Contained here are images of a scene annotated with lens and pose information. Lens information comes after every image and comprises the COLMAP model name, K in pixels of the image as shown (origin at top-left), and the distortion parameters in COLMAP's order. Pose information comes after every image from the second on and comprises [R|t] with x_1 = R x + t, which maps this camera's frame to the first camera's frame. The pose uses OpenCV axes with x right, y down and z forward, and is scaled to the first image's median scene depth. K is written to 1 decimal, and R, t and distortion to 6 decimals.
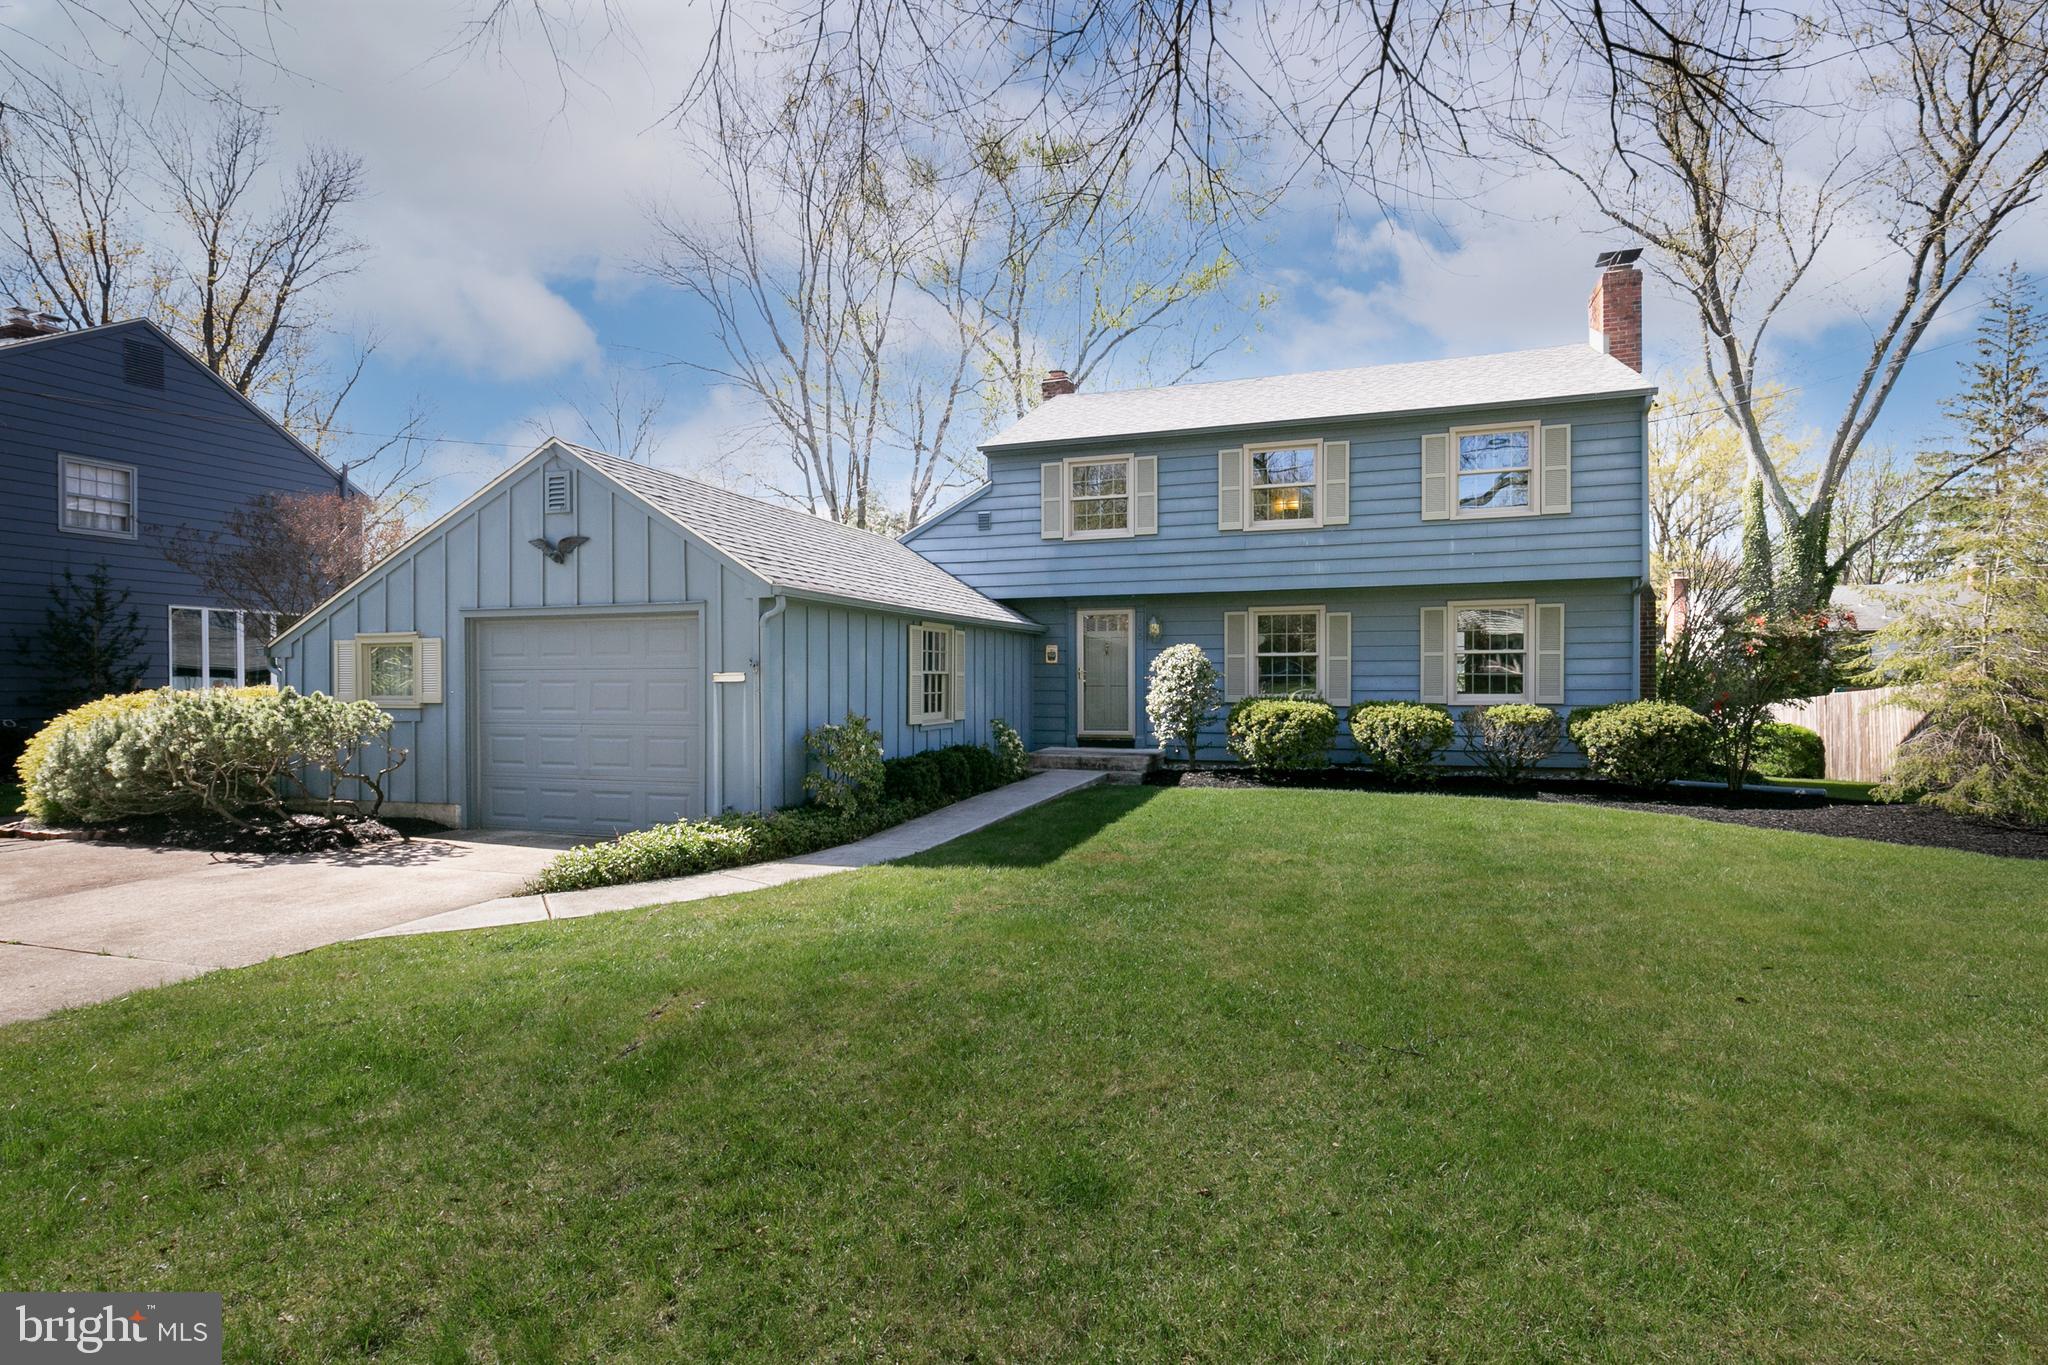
lens RADIAL K [[936.3, 0, 1026.0], [0, 936.3, 679.0], [0, 0, 1]] dist [0.002044, -0.000085]
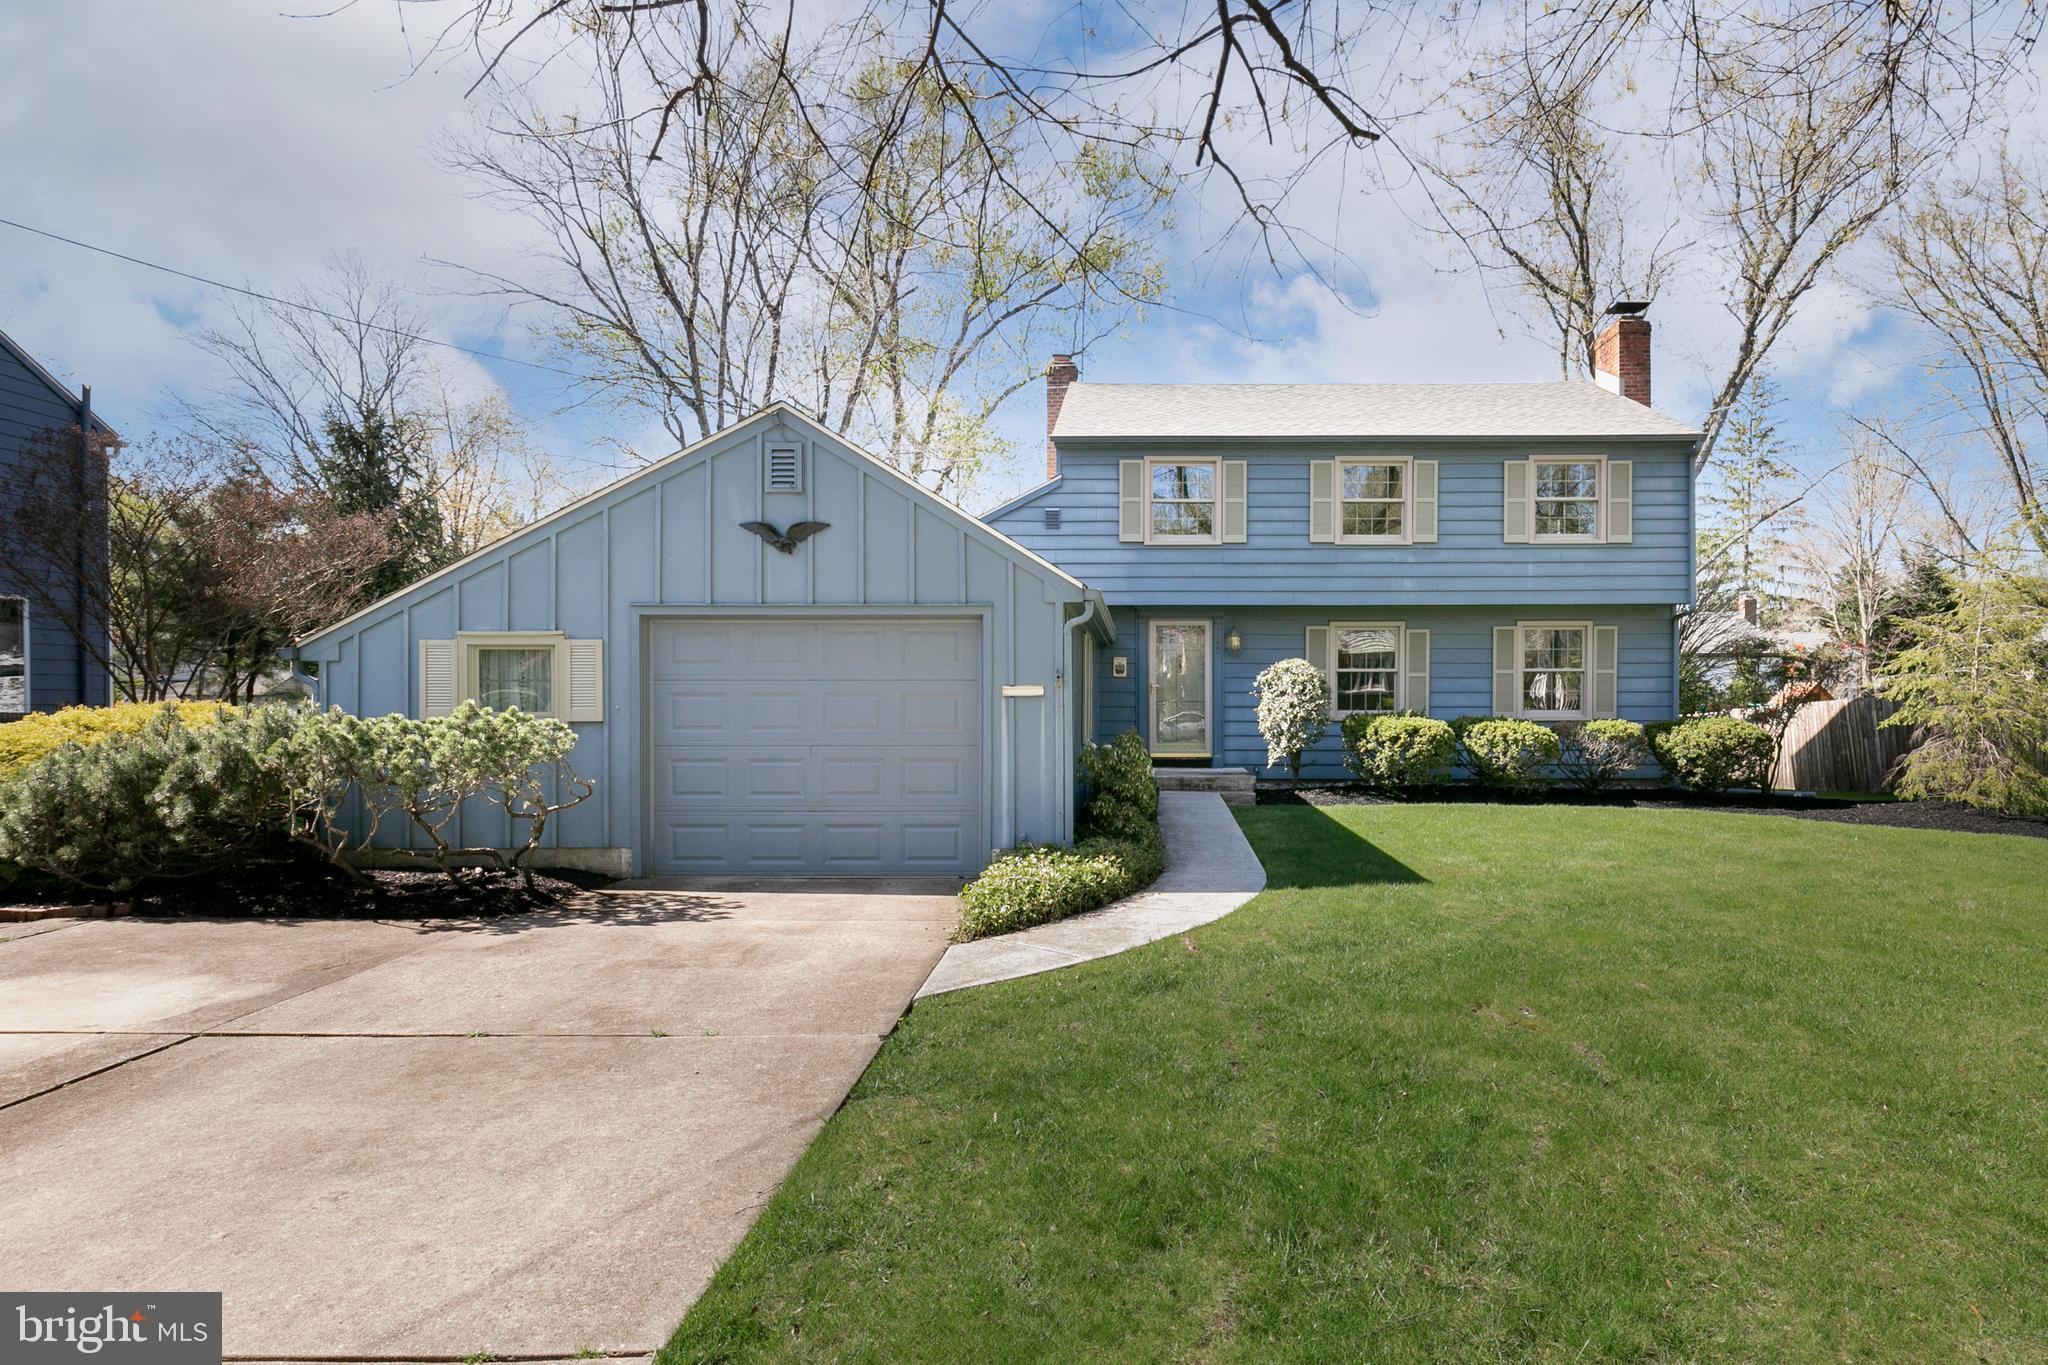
lens RADIAL K [[1077.9, 0, 1024.4], [0, 1077.9, 696.1], [0, 0, 1]] dist [-0.003074, -0.000724]
pose [[0.955235, 0.003429, 0.295830, -0.459619], [-0.003862, 0.999992, 0.000878, 0.001587], [-0.295824, -0.001981, 0.955240, 0.019103]]
